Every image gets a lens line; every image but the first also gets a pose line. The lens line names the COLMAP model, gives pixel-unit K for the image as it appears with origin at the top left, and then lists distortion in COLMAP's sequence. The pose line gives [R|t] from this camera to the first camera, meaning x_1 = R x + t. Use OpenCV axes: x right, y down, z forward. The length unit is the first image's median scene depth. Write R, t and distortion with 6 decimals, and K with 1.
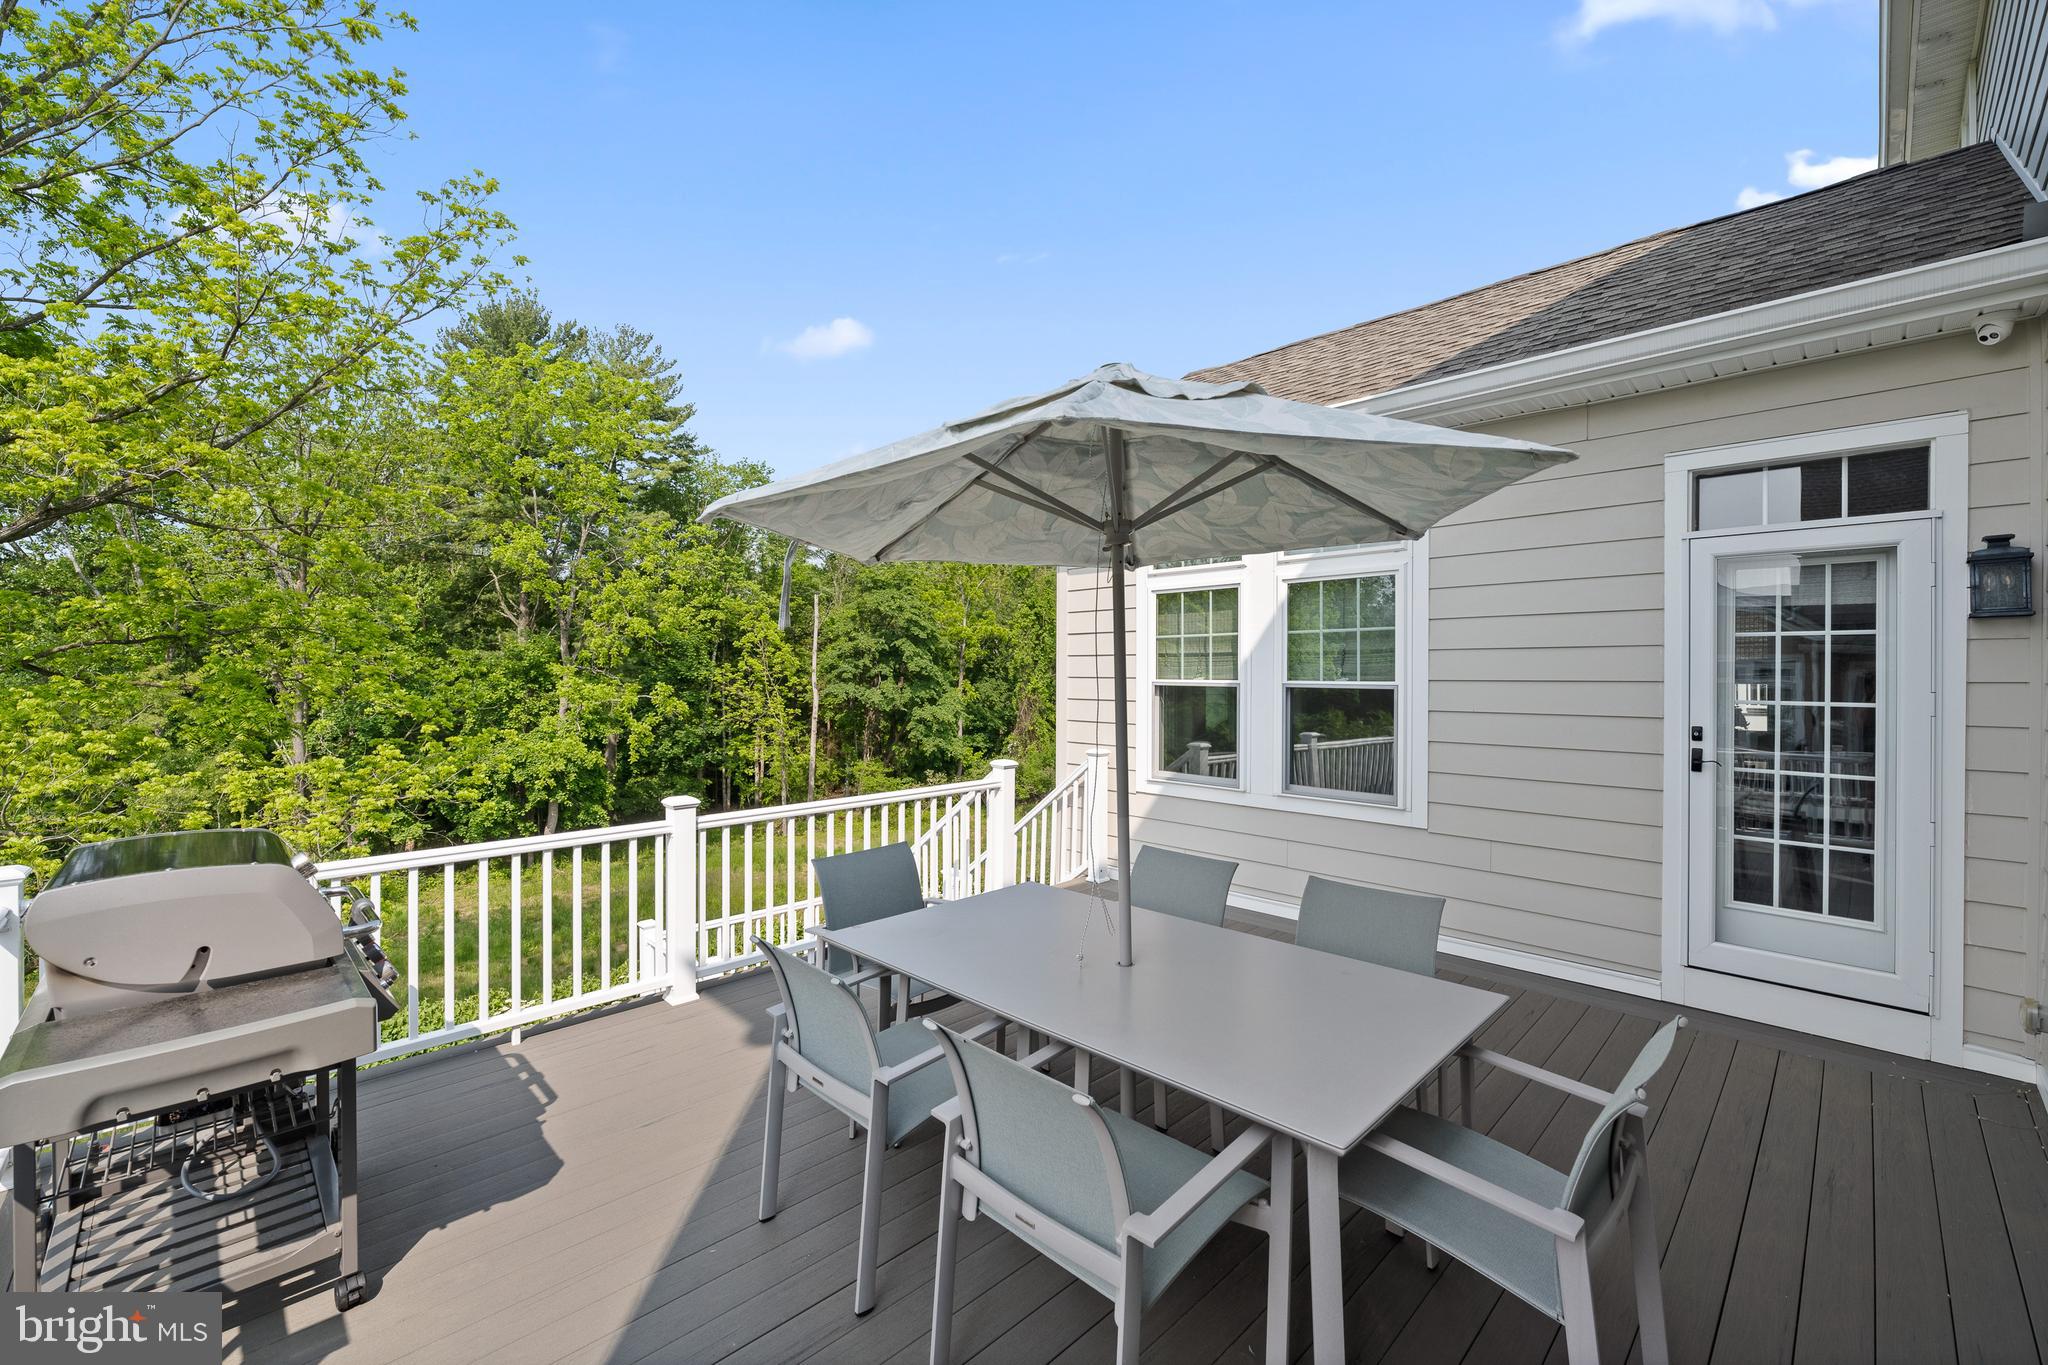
lens RADIAL K [[834.9, 0, 1019.7], [0, 834.9, 669.3], [0, 0, 1]] dist [-0.002564, -0.000062]
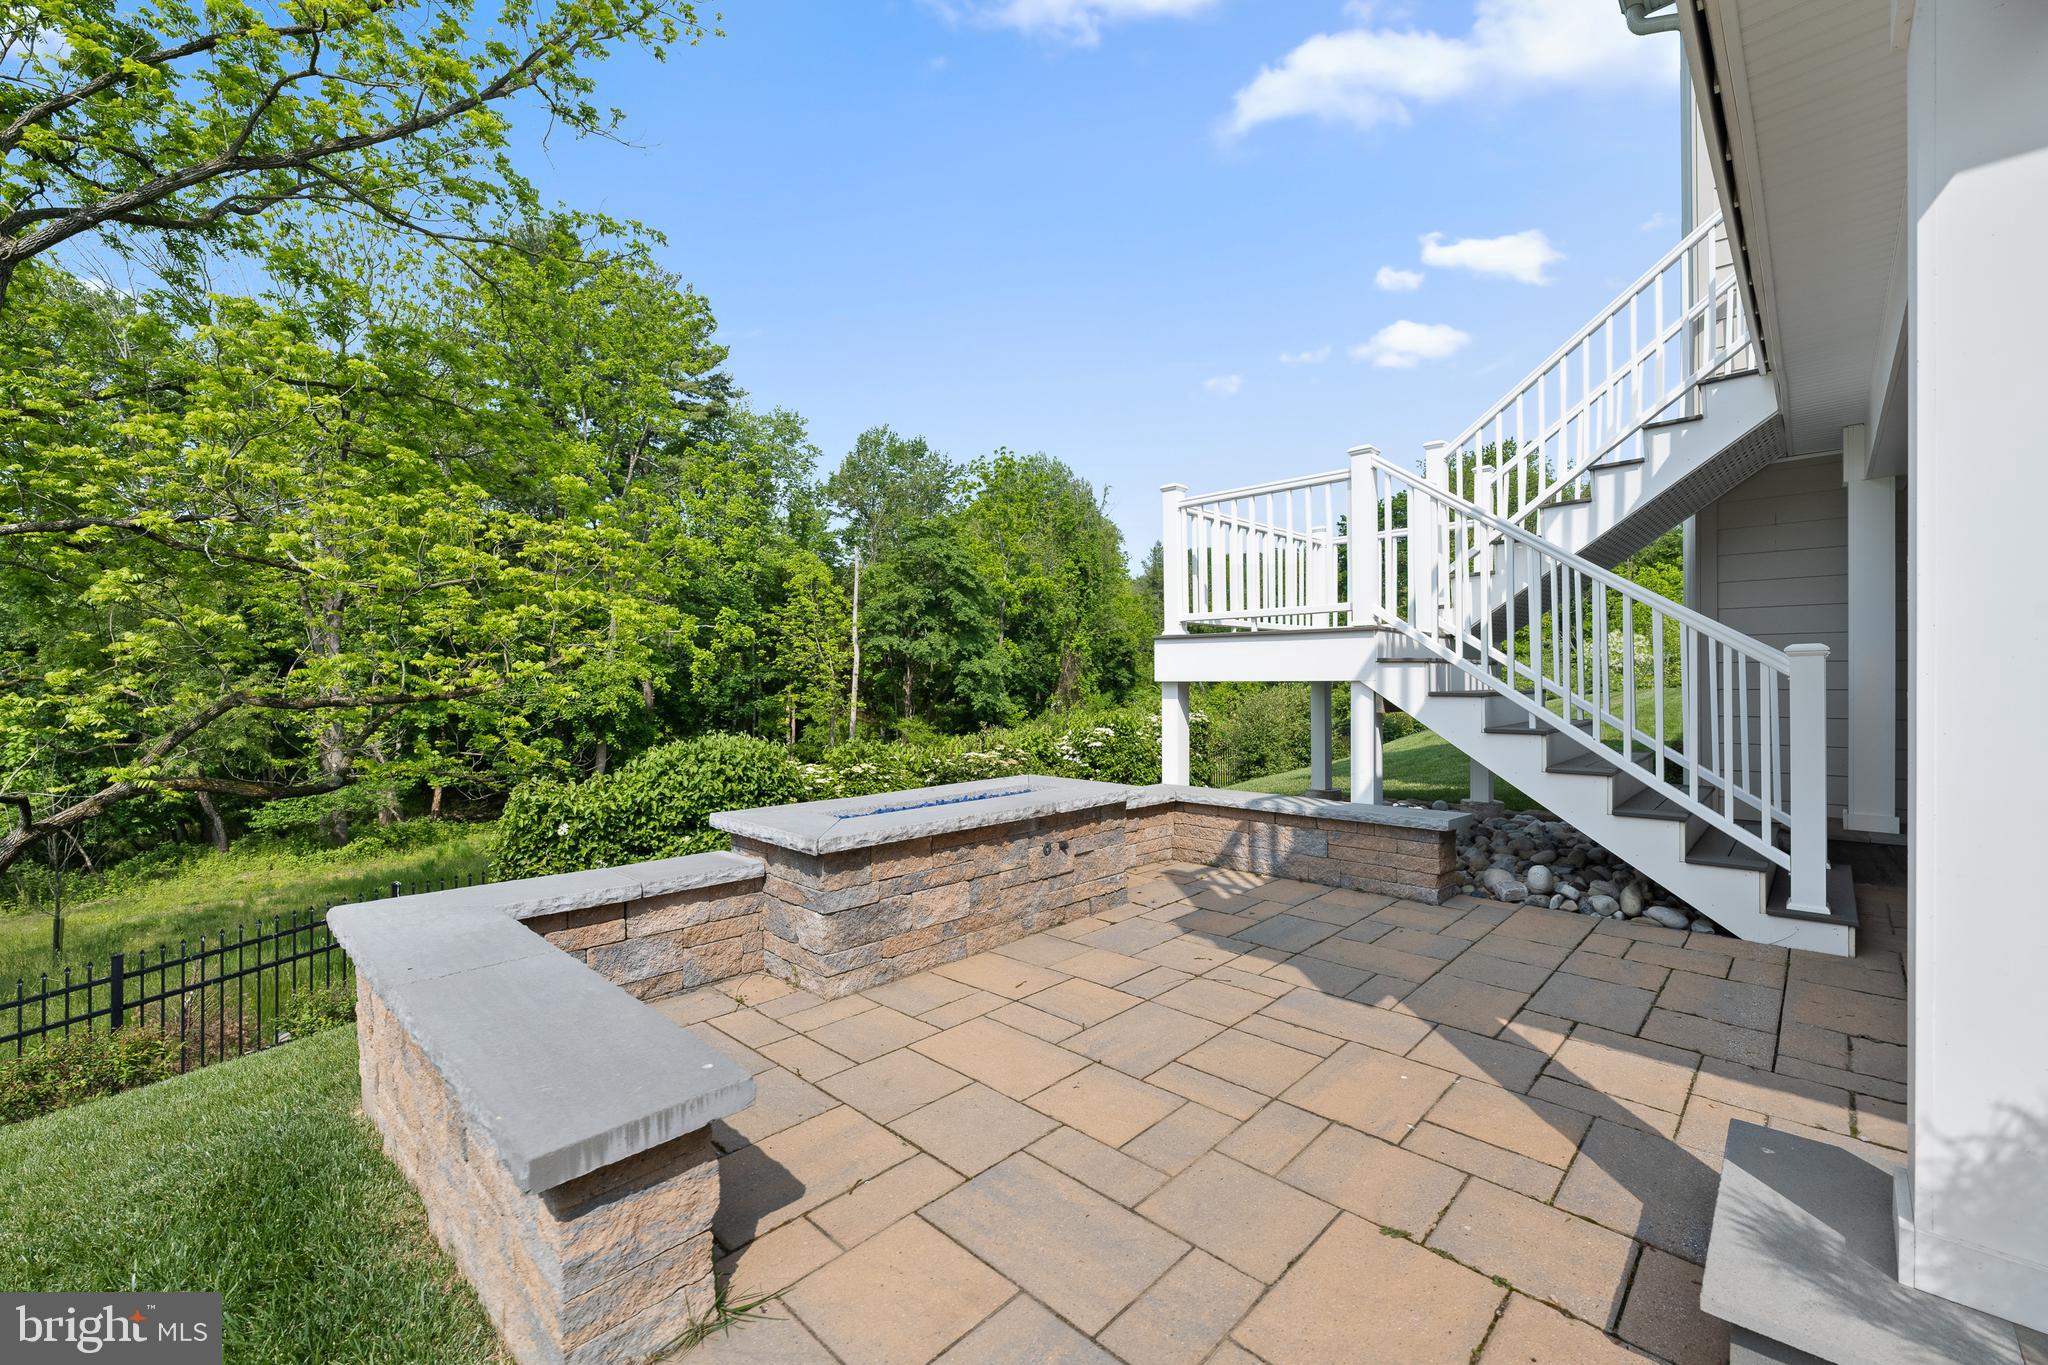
lens RADIAL K [[837.8, 0, 1026.7], [0, 837.8, 677.7], [0, 0, 1]] dist [-0.002071, -0.000046]
pose [[0.999340, -0.007481, 0.035544, -0.086905], [0.007551, 0.999970, -0.001849, 0.068744], [-0.035529, 0.002116, 0.999366, 0.030114]]
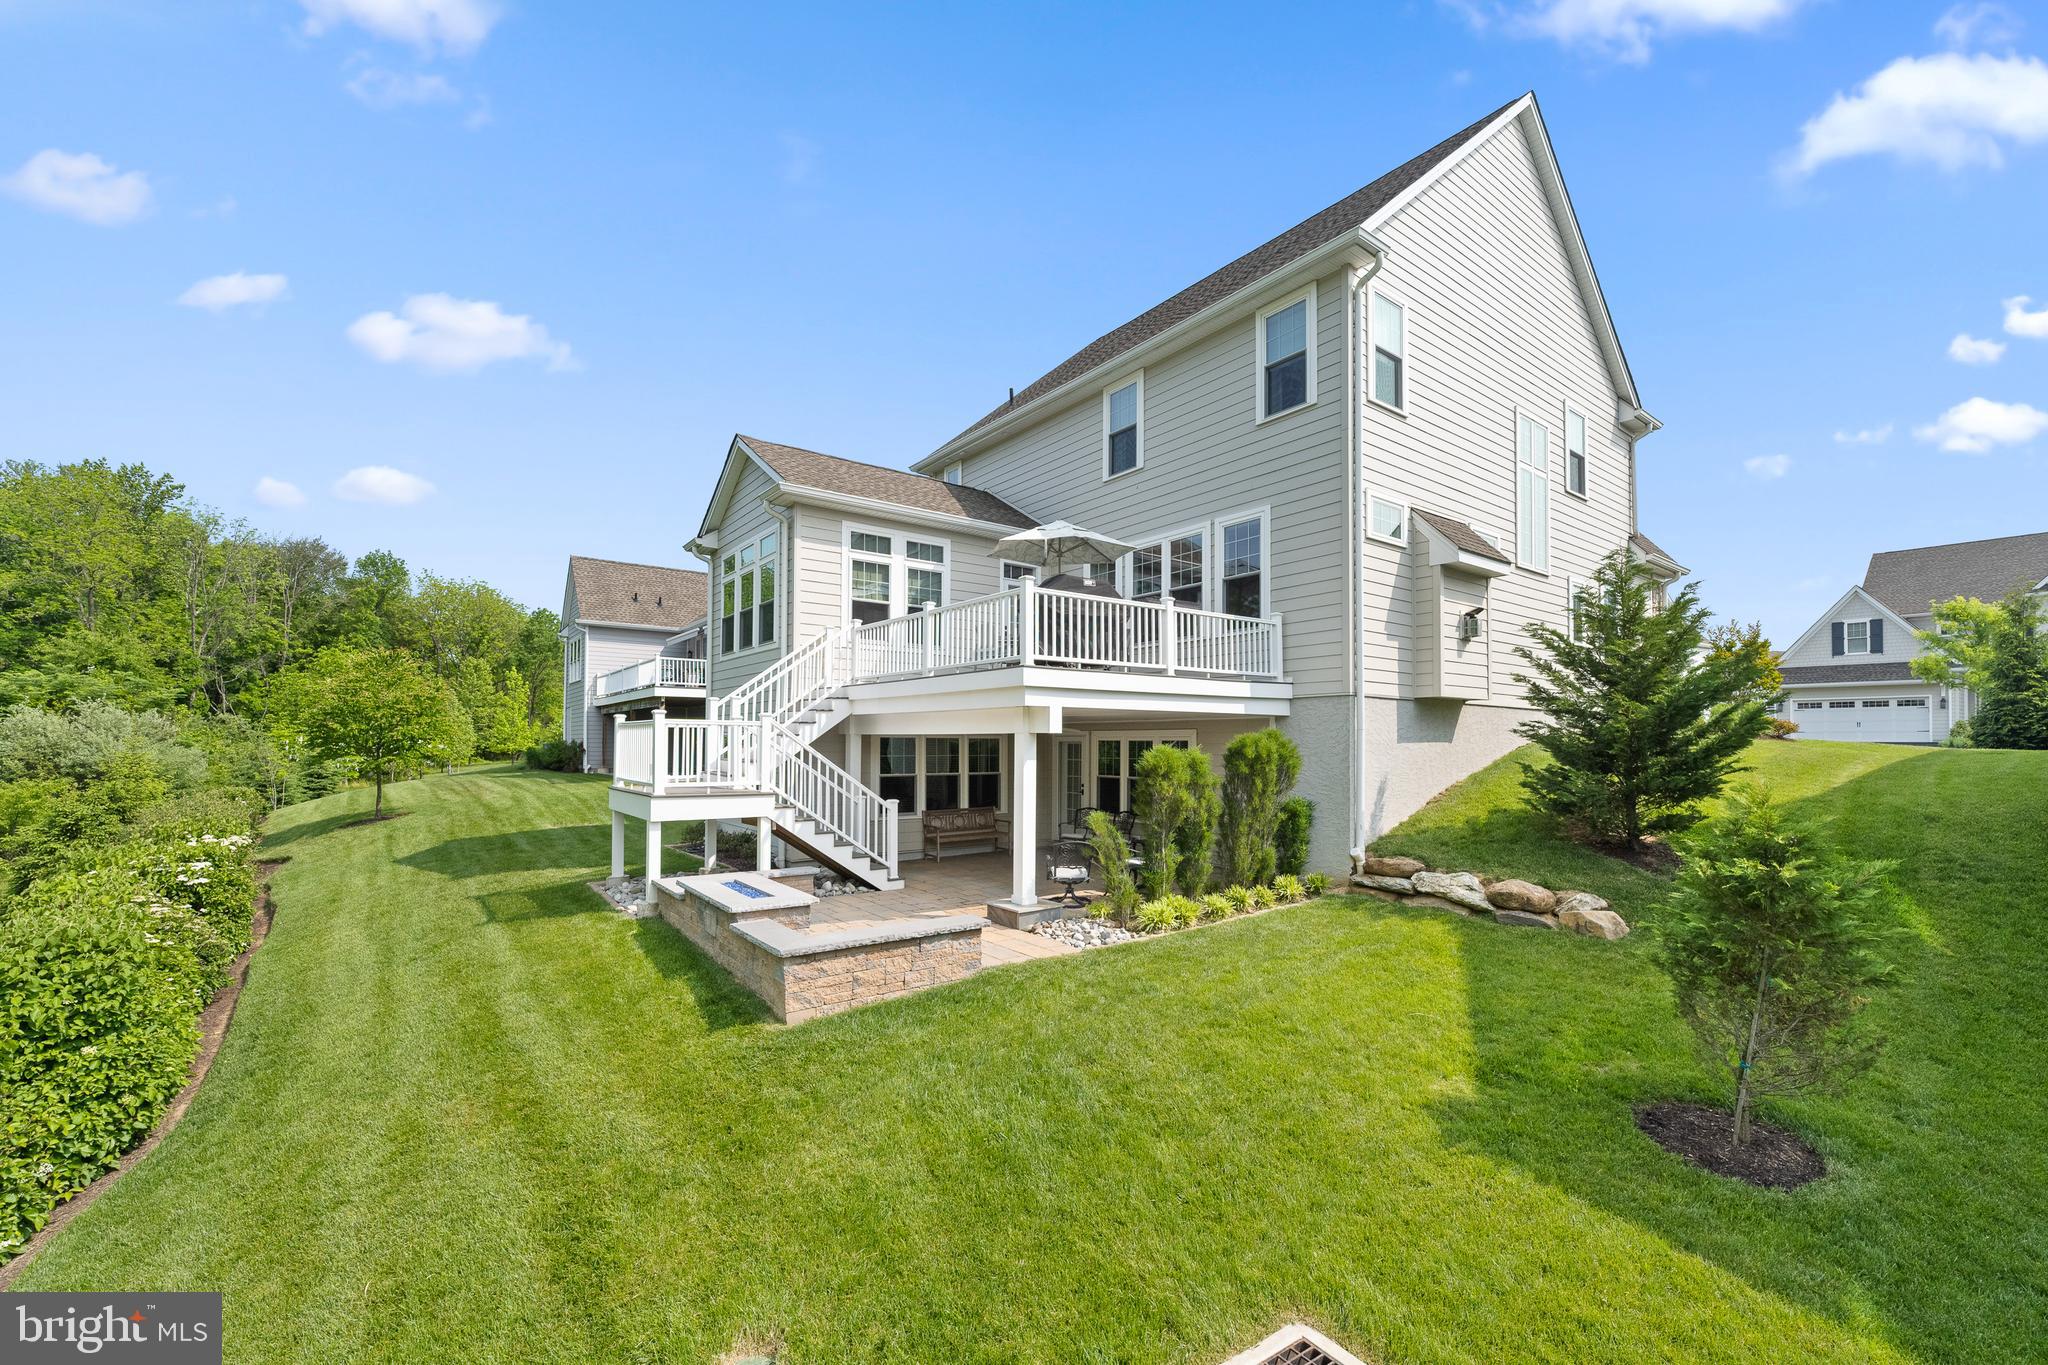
lens RADIAL K [[839.7, 0, 1032.3], [0, 839.7, 727.8], [0, 0, 1]] dist [0.000034, -0.000021]
pose [[0.125355, 0.020263, 0.991905, -0.248877], [-0.006374, 0.999787, -0.019618, 0.050617], [-0.992091, -0.003864, 0.125457, 0.029179]]
